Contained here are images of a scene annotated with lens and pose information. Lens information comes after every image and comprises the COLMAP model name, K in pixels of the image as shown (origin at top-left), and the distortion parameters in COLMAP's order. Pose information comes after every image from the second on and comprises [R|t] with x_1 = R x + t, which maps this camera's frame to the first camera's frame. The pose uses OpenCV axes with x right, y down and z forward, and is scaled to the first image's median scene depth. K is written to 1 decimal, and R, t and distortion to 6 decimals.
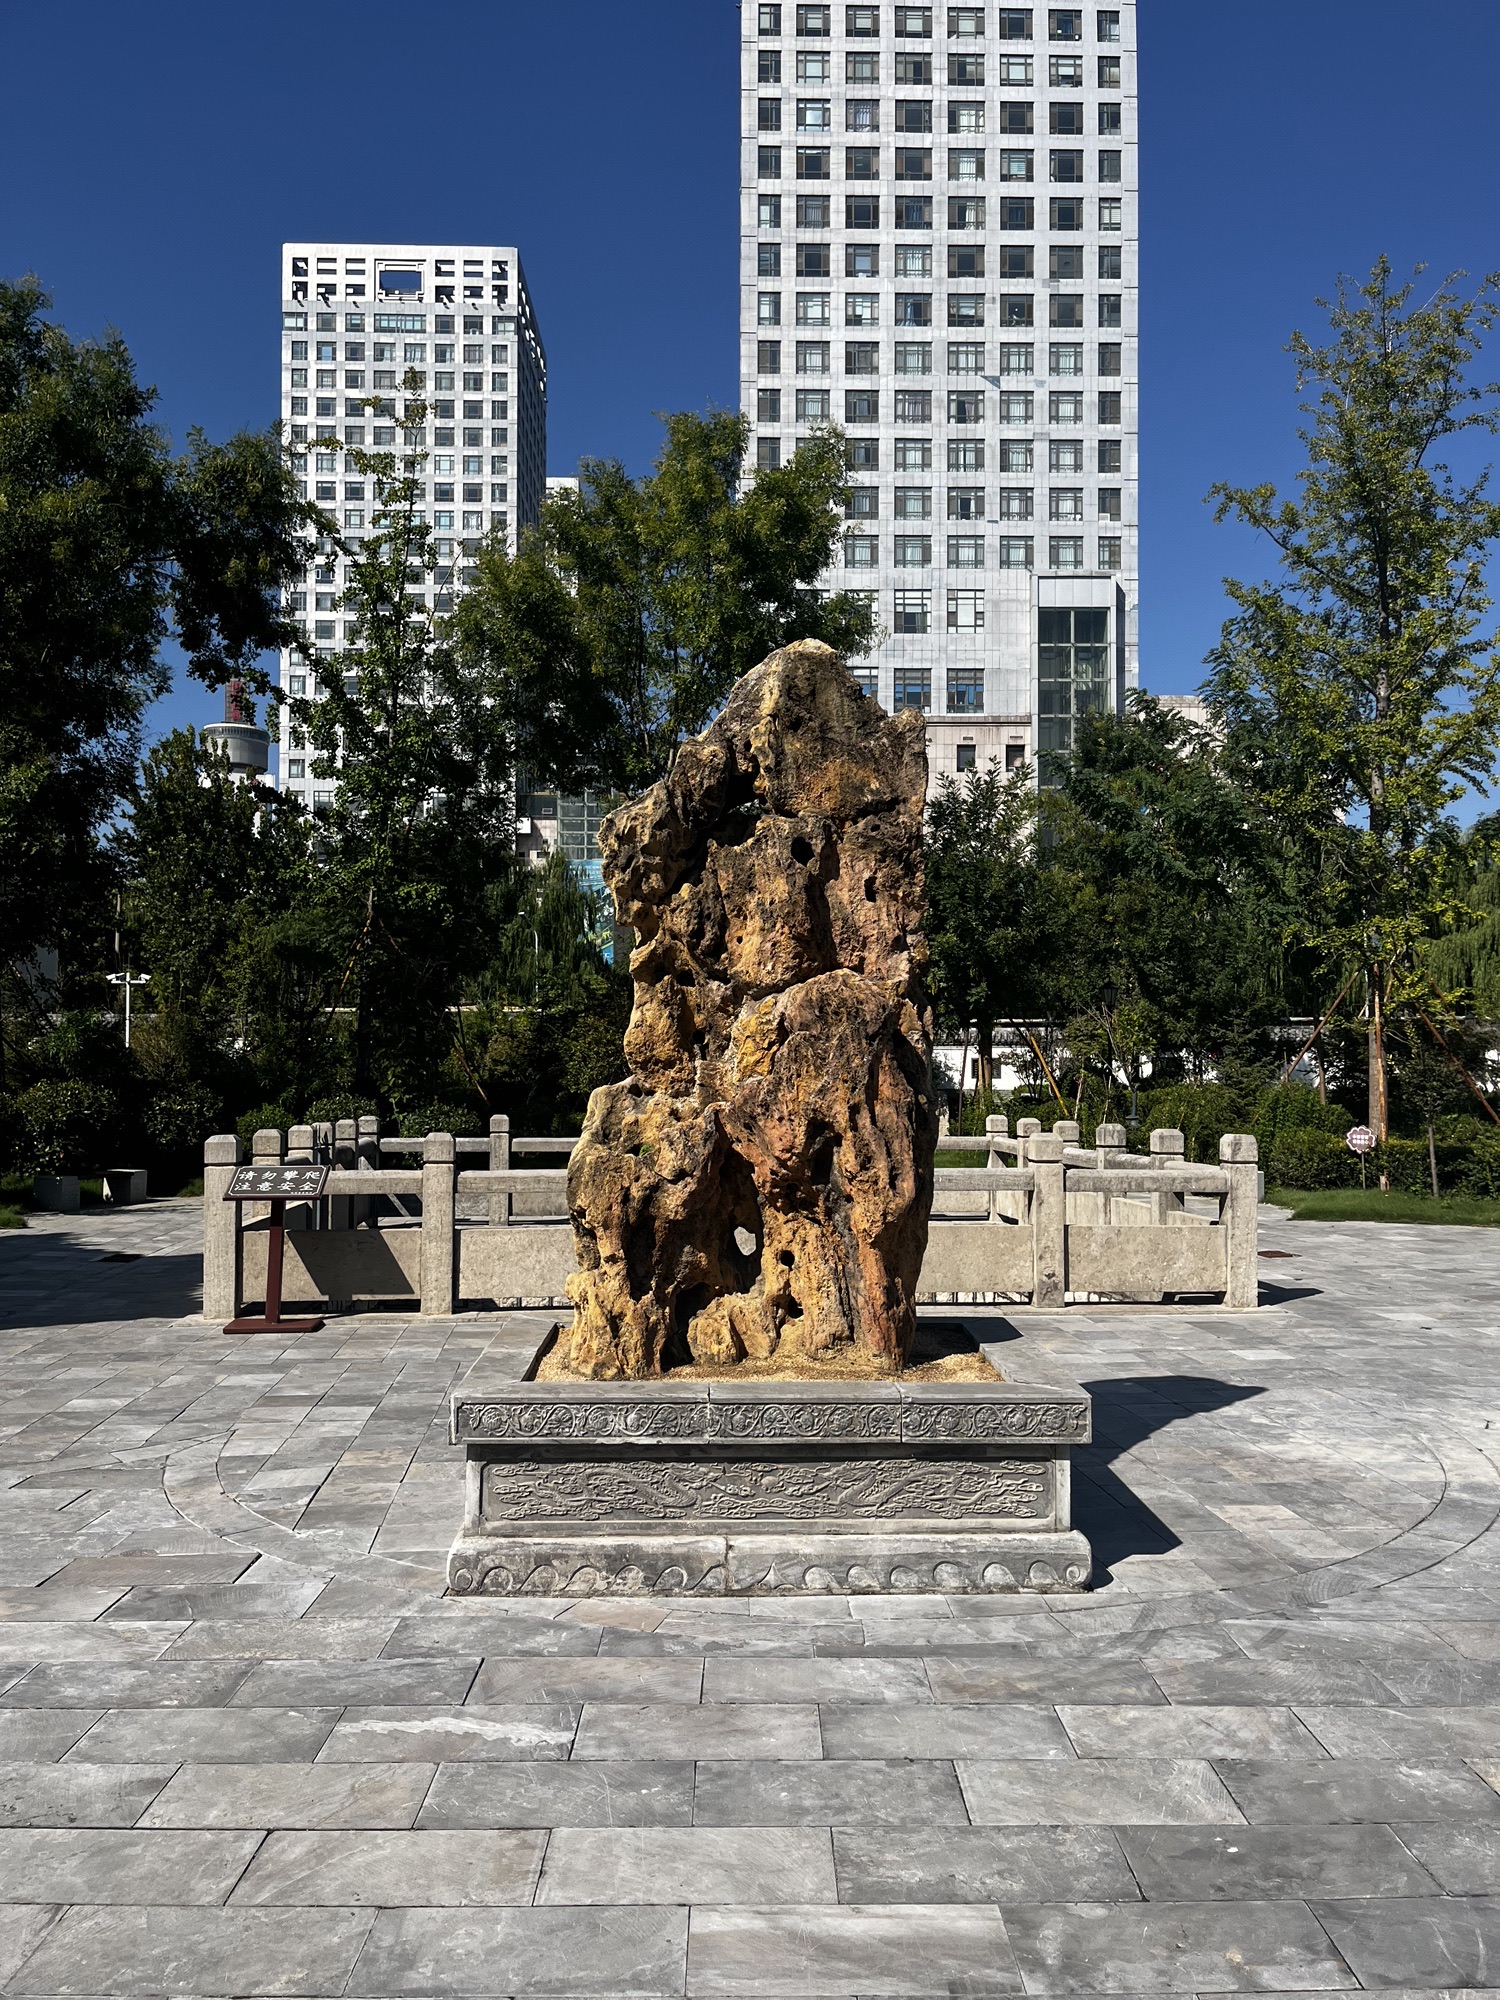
lens RADIAL K [[1503.8, 0, 750.0], [0, 1503.8, 1000.0], [0, 0, 1]] dist [0.093828, -0.132484]
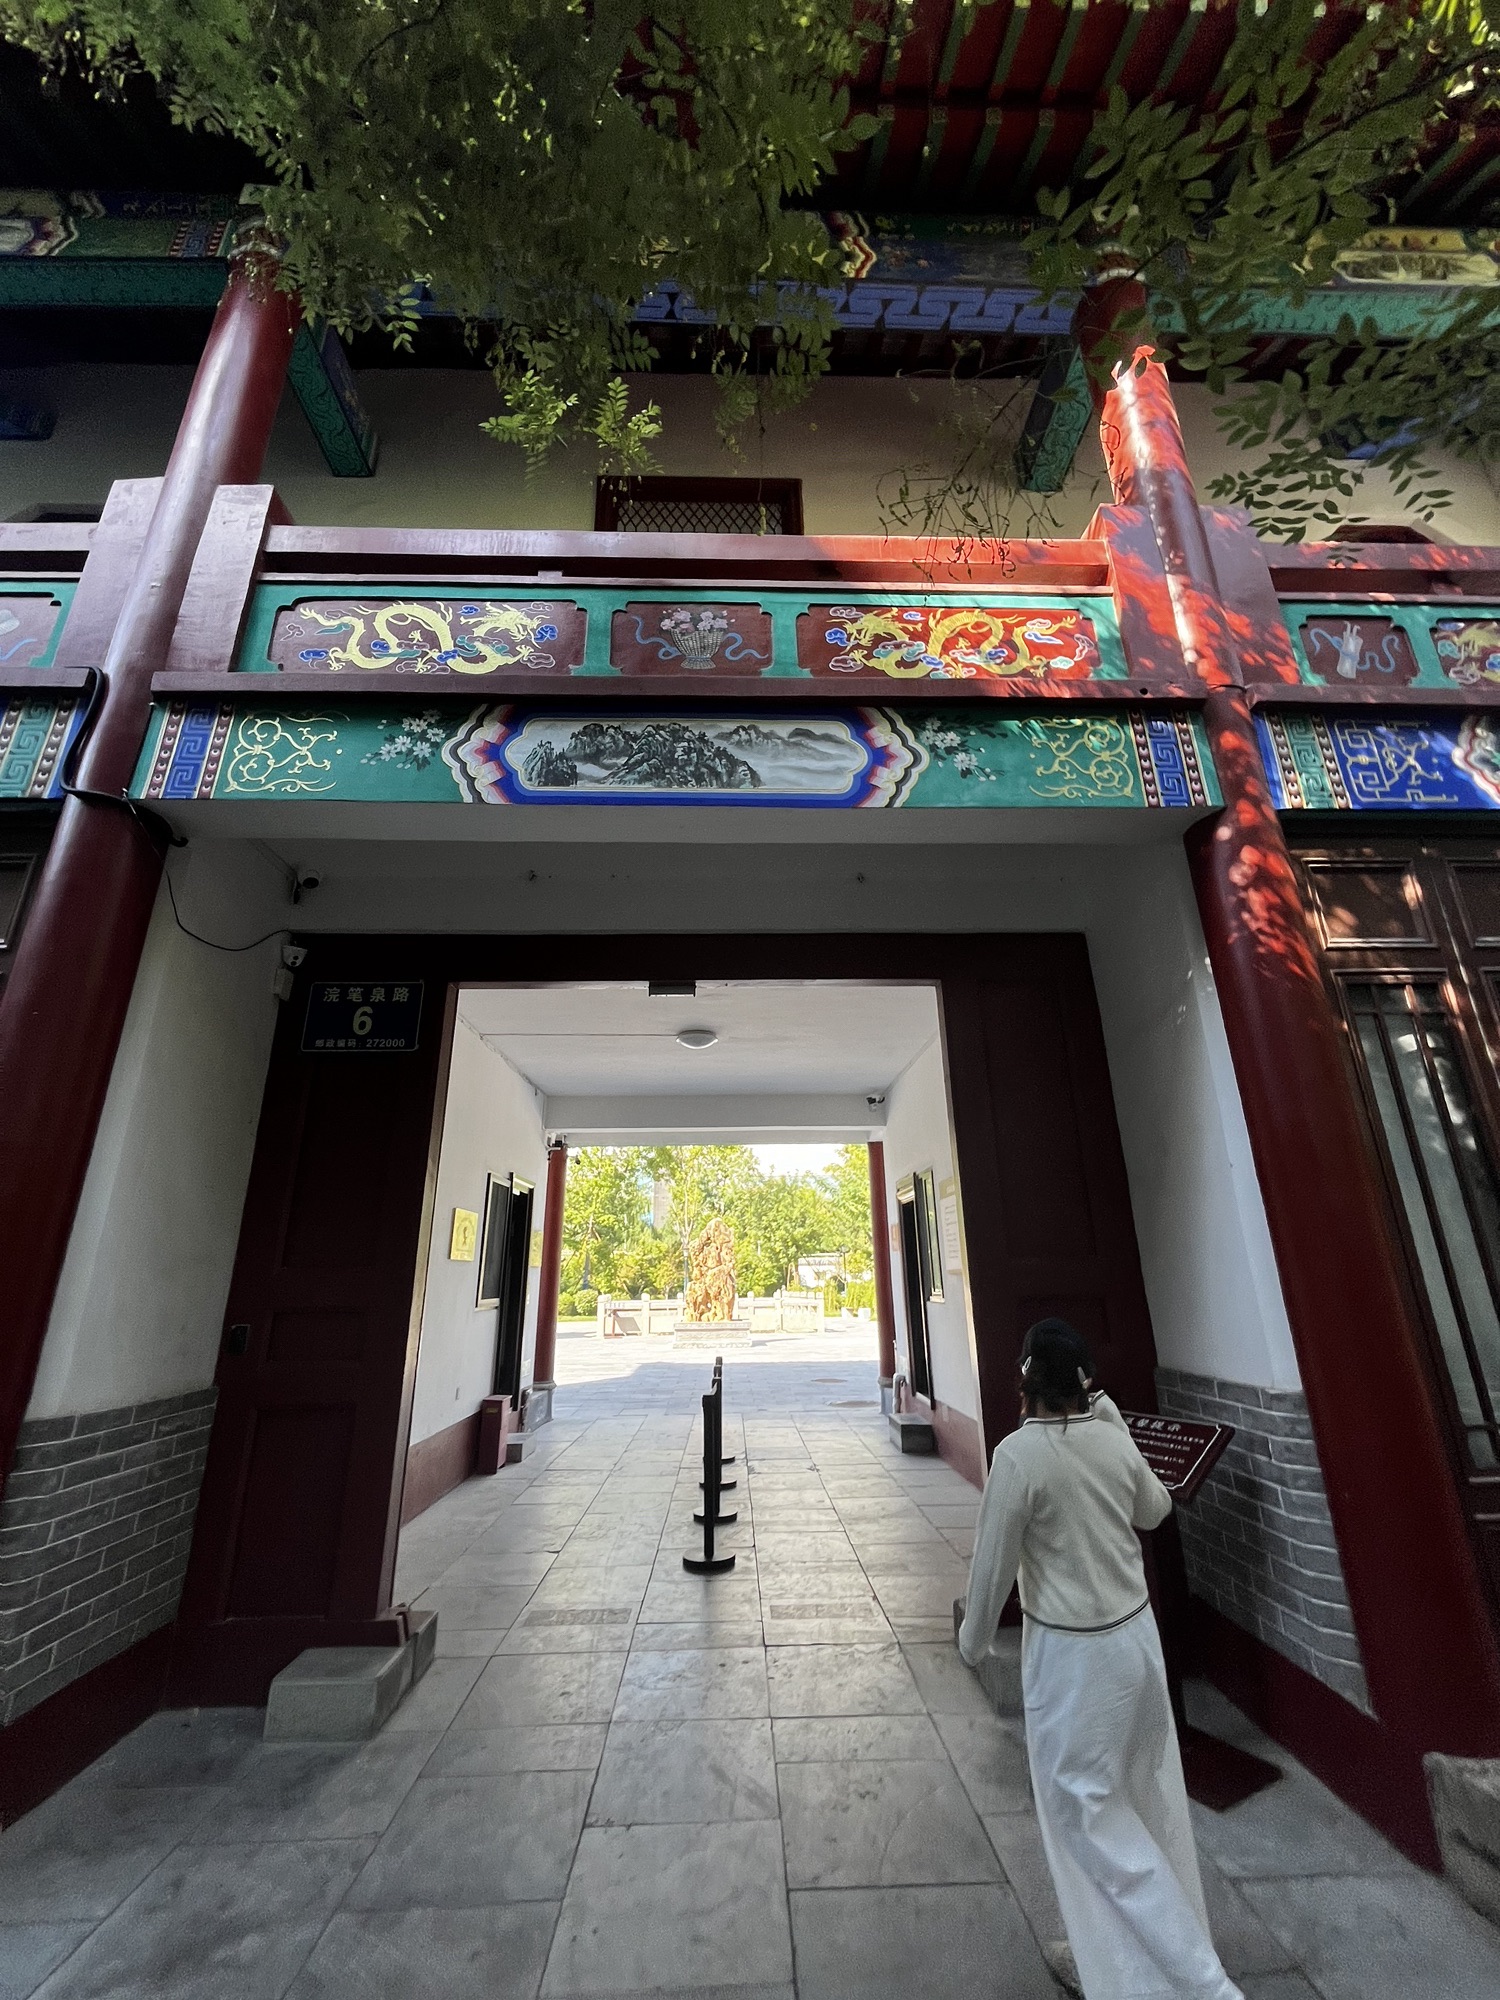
lens RADIAL K [[807.2, 0, 750.0], [0, 807.2, 1000.0], [0, 0, 1]] dist [0.000879, 0.000019]
pose [[0.999780, -0.015533, 0.014091, 0.157665], [0.018801, 0.961532, -0.274050, -0.181244], [-0.009292, 0.274254, 0.961612, -3.103769]]
